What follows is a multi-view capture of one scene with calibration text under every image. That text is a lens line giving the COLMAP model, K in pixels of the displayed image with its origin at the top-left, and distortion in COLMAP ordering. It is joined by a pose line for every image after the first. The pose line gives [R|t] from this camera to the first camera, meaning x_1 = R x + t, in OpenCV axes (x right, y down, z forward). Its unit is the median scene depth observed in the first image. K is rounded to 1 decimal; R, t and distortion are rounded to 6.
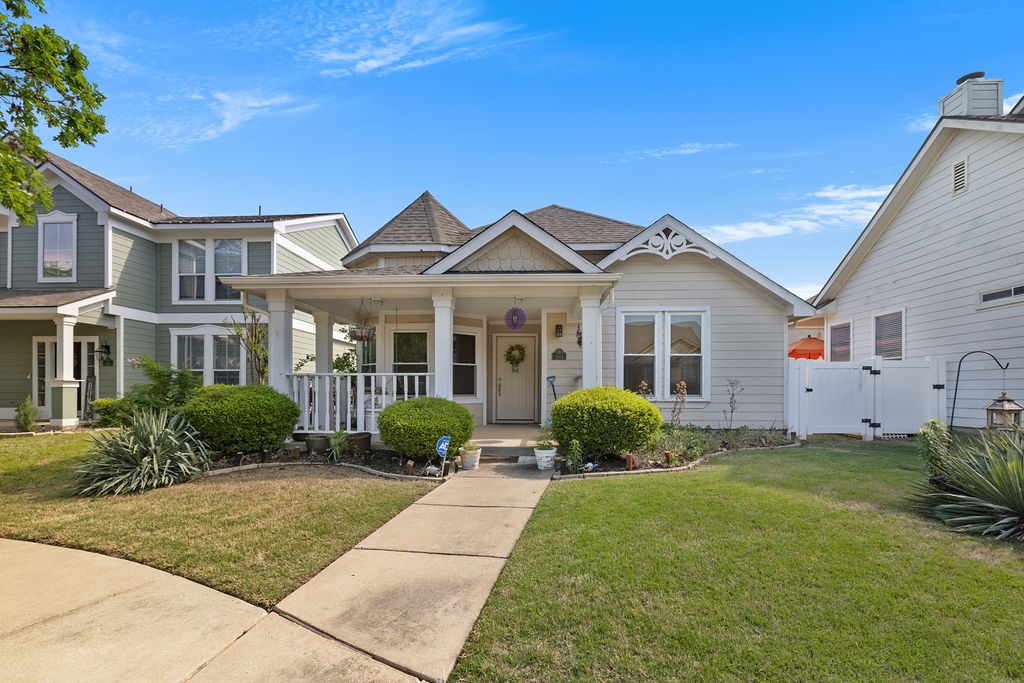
lens RADIAL K [[474.9, 0, 514.0], [0, 474.9, 387.9], [0, 0, 1]] dist [0.001611, 0.000438]
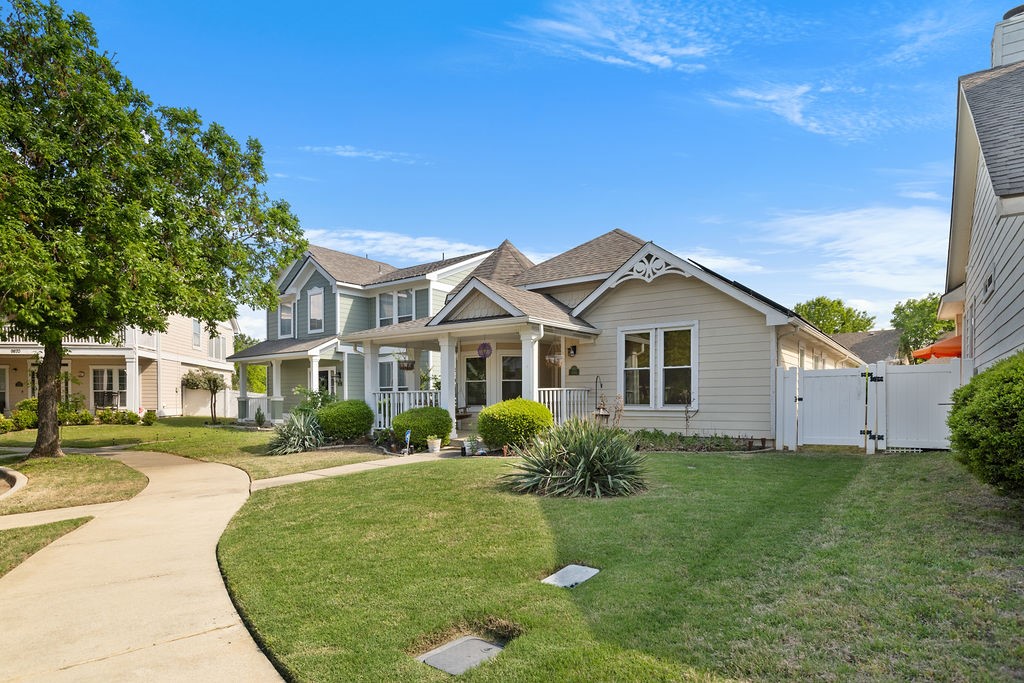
lens RADIAL K [[572.4, 0, 511.1], [0, 572.4, 404.8], [0, 0, 1]] dist [0.000749, 0.000204]
pose [[0.840297, -0.002062, -0.542122, 0.750804], [0.011182, 0.999846, 0.013530, -0.006294], [0.542010, -0.017431, 0.840191, -0.293290]]
